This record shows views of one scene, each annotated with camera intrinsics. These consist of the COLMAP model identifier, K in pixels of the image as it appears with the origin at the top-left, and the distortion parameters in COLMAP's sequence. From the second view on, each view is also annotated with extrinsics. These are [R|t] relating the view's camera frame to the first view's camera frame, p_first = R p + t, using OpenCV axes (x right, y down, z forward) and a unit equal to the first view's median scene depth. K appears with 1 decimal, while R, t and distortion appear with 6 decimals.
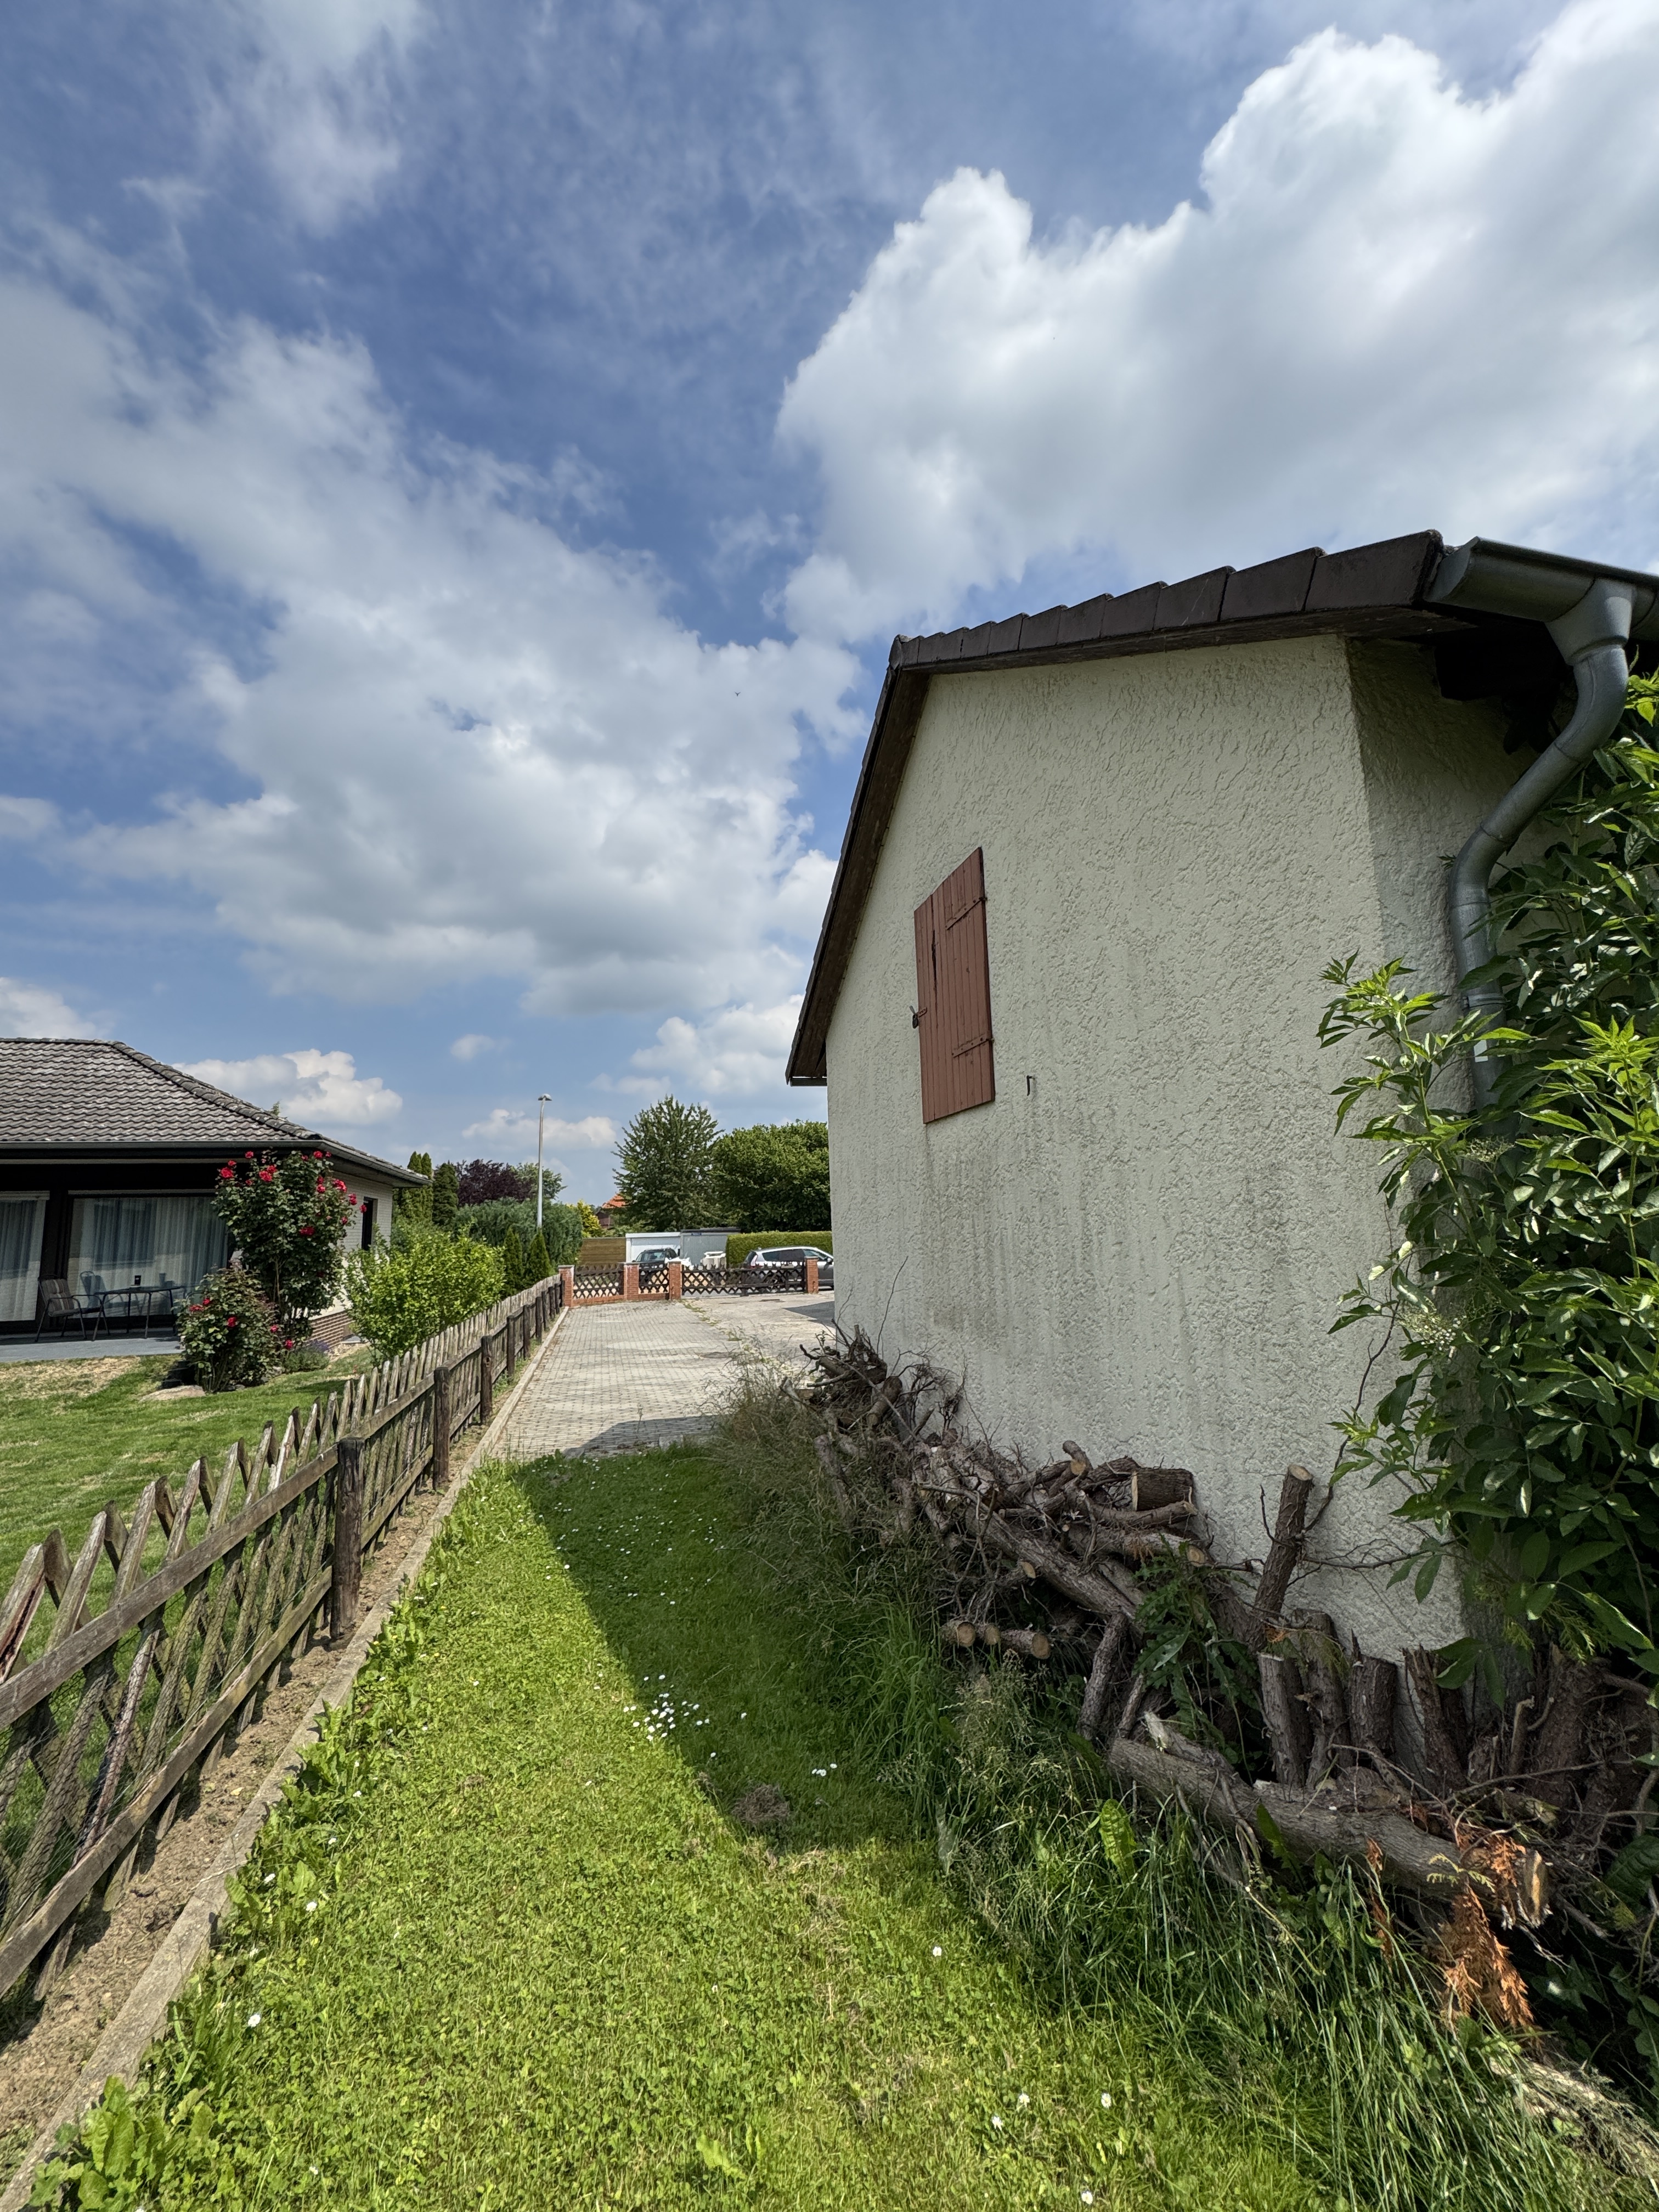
lens RADIAL K [[898.8, 0, 829.5], [0, 898.8, 1106.0], [0, 0, 1]] dist [-0.011227, 0.002524]
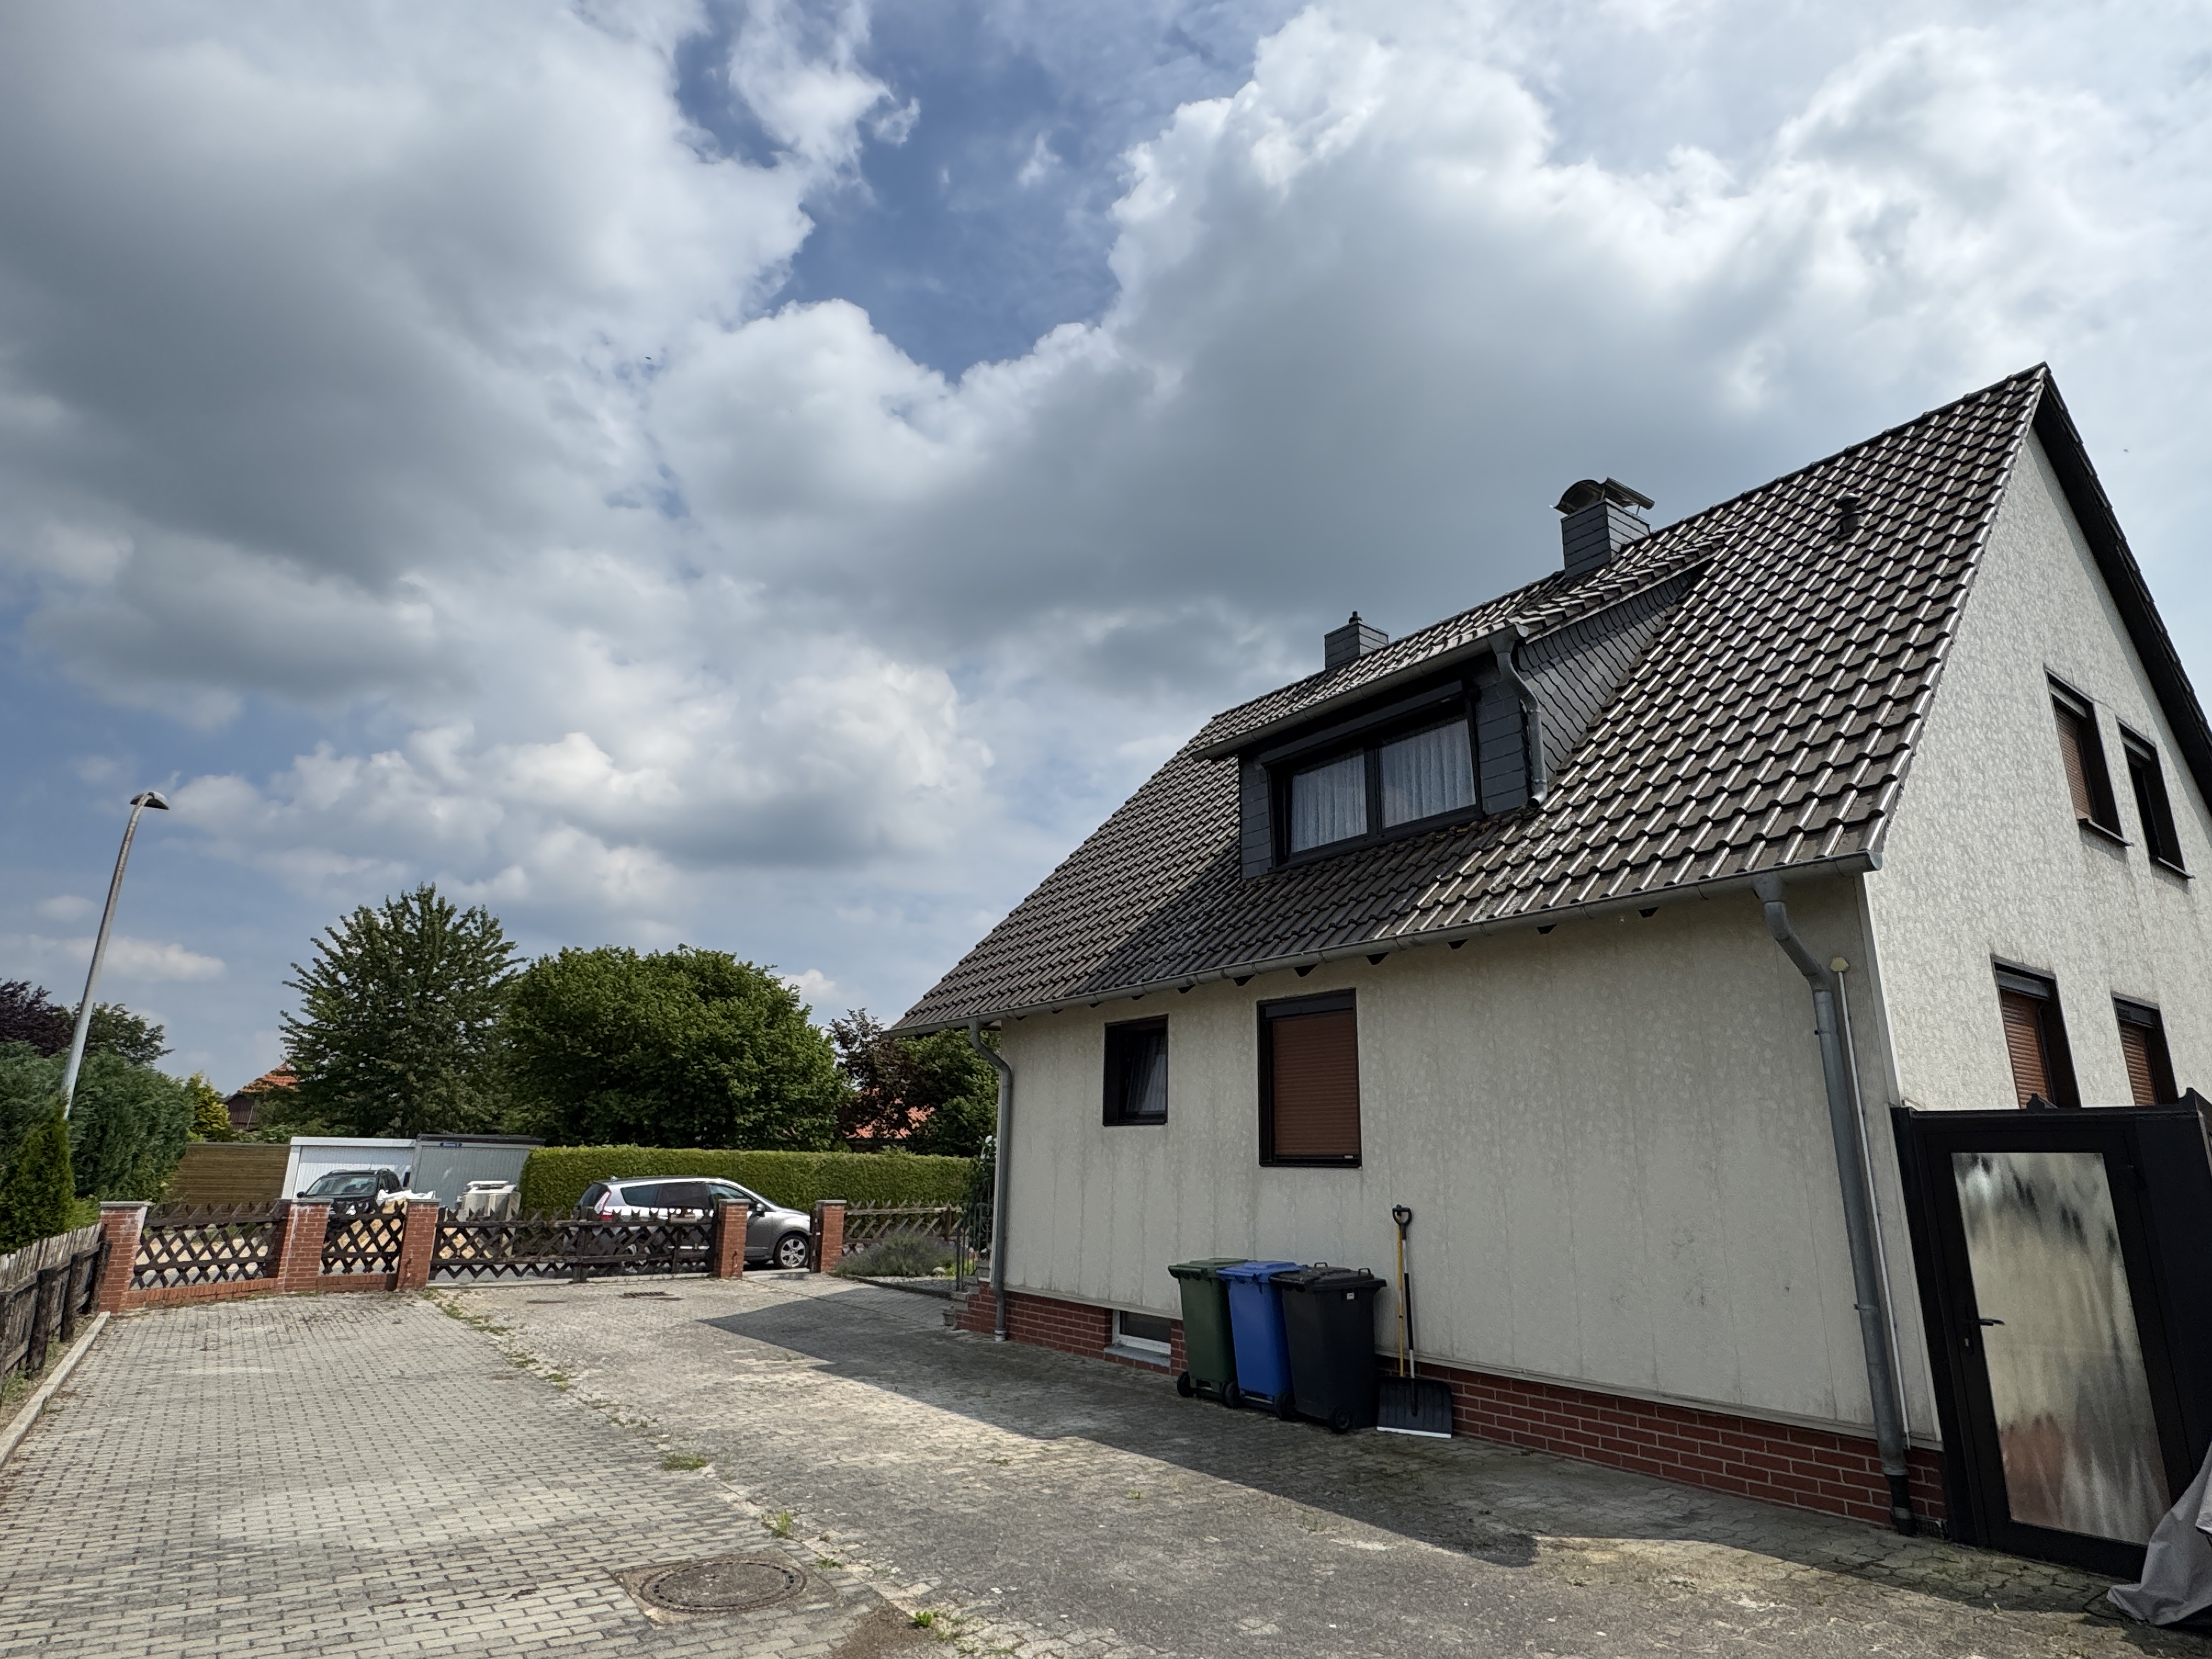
lens RADIAL K [[1222.0, 0, 1106.0], [0, 1222.0, 829.5], [0, 0, 1]] dist [0.000891, -0.000857]
pose [[0.934008, 0.132200, 0.331892, -0.056466], [-0.088026, 0.985532, -0.144836, 0.034247], [-0.346238, 0.106063, 0.932132, 0.206572]]
